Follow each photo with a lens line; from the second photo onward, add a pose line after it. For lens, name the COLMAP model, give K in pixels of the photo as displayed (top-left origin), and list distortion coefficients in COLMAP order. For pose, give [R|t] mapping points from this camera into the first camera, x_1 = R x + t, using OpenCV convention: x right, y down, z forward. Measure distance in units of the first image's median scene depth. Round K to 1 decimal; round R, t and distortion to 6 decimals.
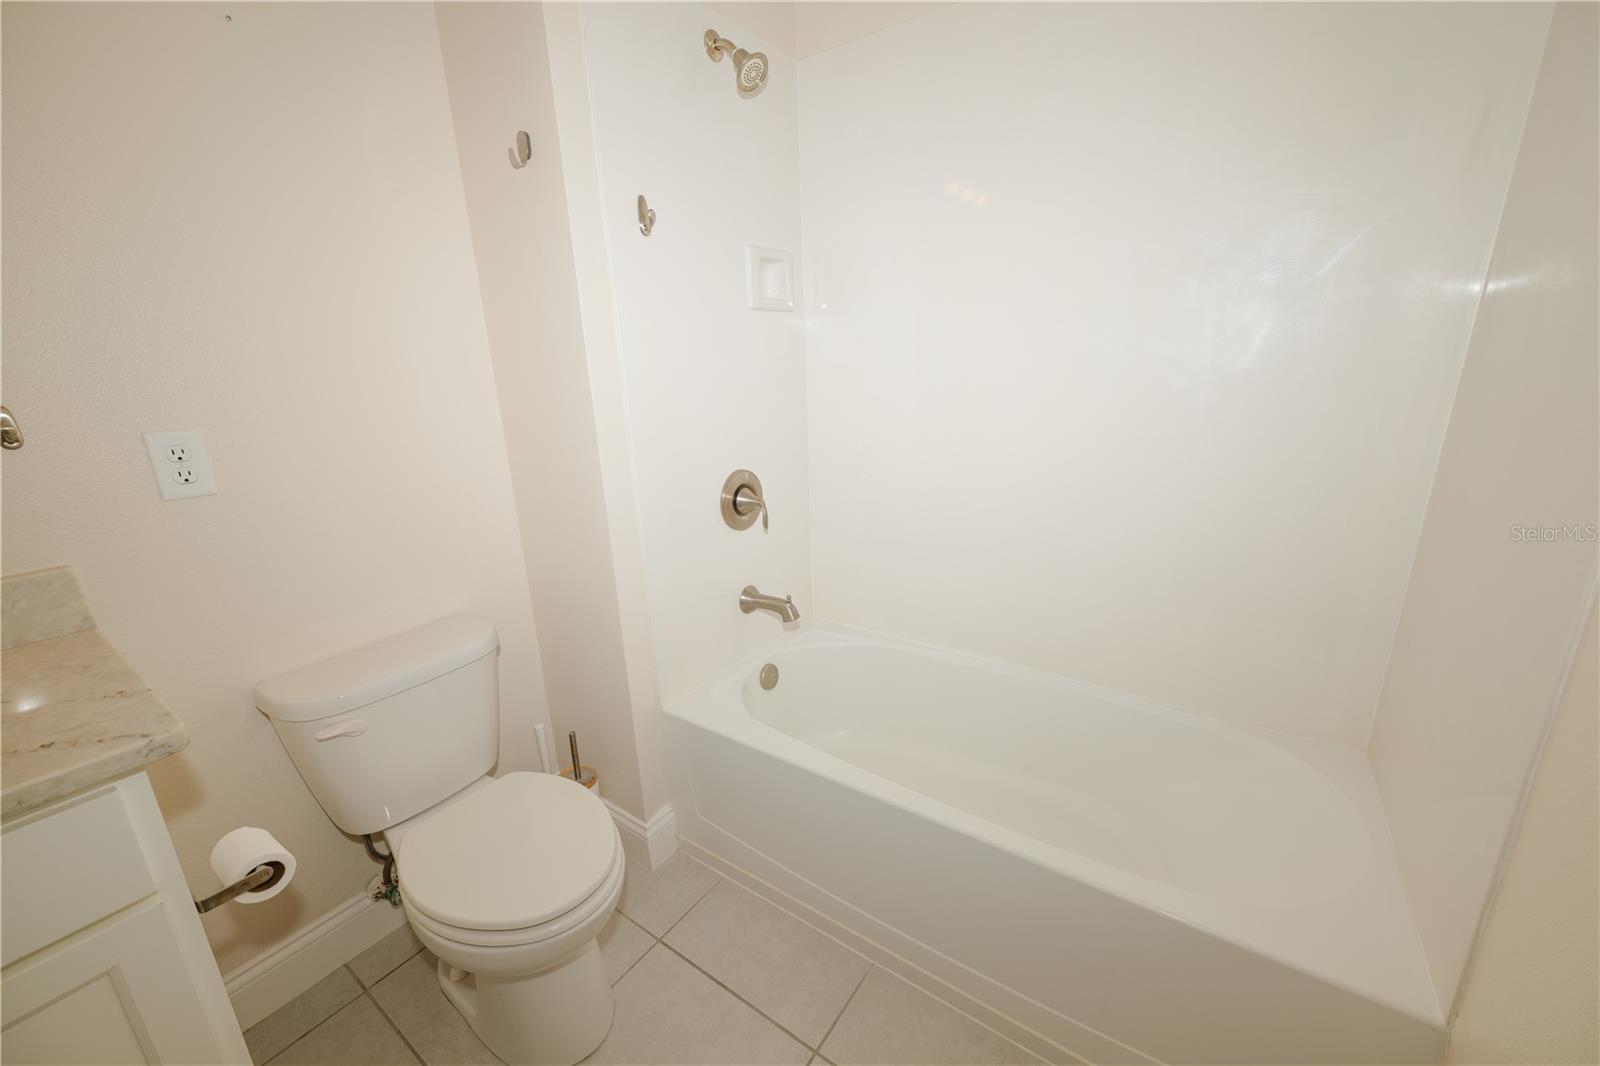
lens RADIAL K [[630.5, 0, 805.3], [0, 630.5, 533.6], [0, 0, 1]] dist [0.001180, -0.000250]
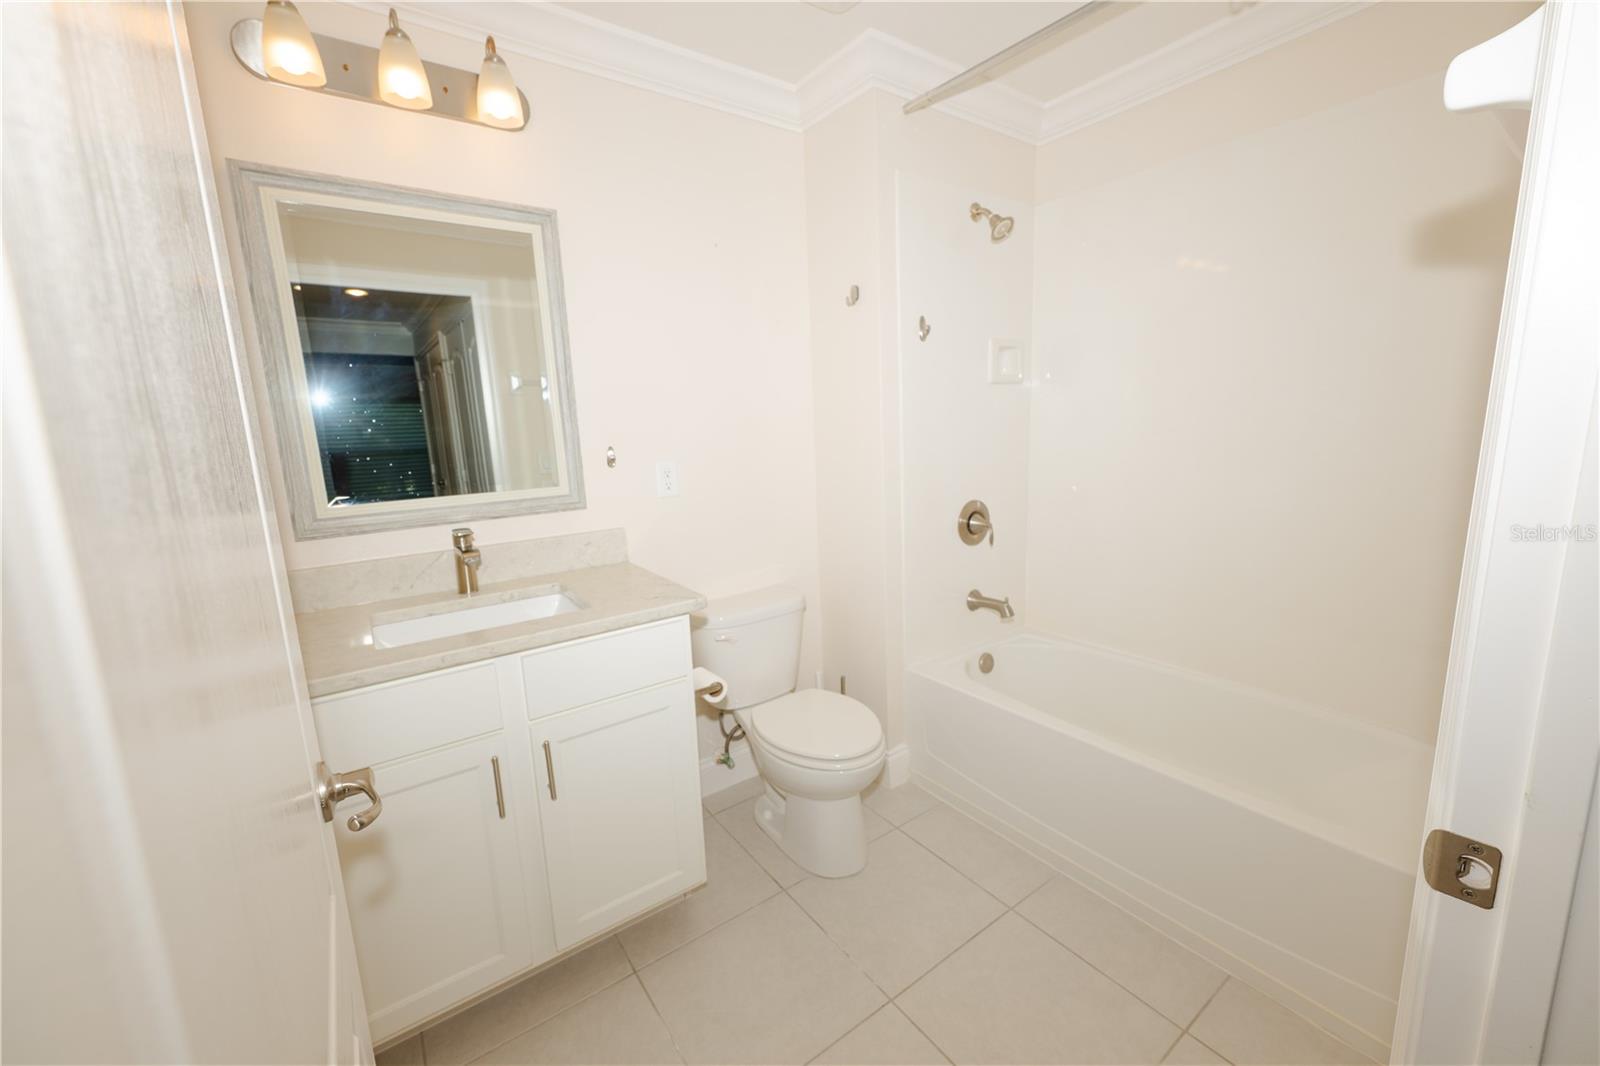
lens RADIAL K [[630.5, 0, 803.9], [0, 630.5, 537.5], [0, 0, 1]] dist [0.001180, -0.000250]
pose [[0.942641, 0.053048, -0.329565, 0.001608], [-0.079890, 0.994452, -0.068435, 0.099330], [0.324107, 0.090839, 0.941649, -0.378521]]
